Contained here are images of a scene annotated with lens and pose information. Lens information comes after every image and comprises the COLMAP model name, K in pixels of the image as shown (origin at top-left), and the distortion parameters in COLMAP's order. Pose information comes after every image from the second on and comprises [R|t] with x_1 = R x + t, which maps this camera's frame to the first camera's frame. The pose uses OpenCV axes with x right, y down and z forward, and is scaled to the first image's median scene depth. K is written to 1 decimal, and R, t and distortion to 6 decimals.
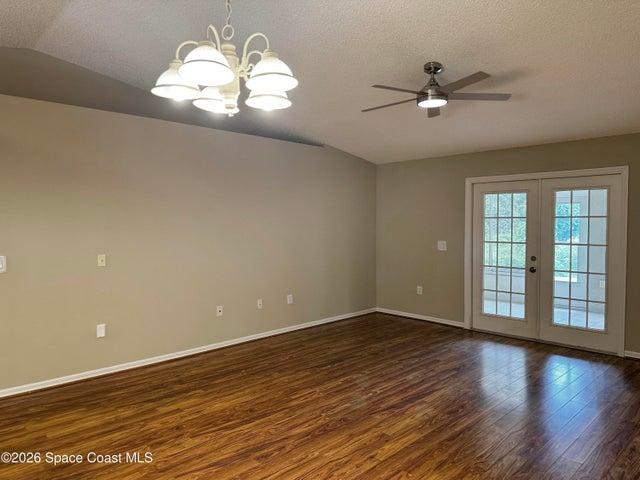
lens RADIAL K [[460.6, 0, 320.0], [0, 460.6, 240.0], [0, 0, 1]] dist [0.058244, -0.007629]
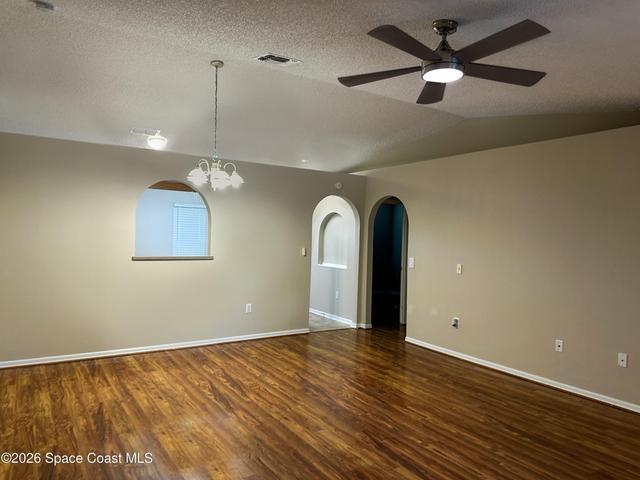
lens RADIAL K [[460.6, 0, 320.0], [0, 460.6, 240.0], [0, 0, 1]] dist [0.058244, -0.007629]
pose [[-0.215596, 0.005364, -0.976468, 0.992098], [-0.067554, 0.997507, 0.020395, -0.044945], [0.974143, 0.070361, -0.214696, 0.982728]]
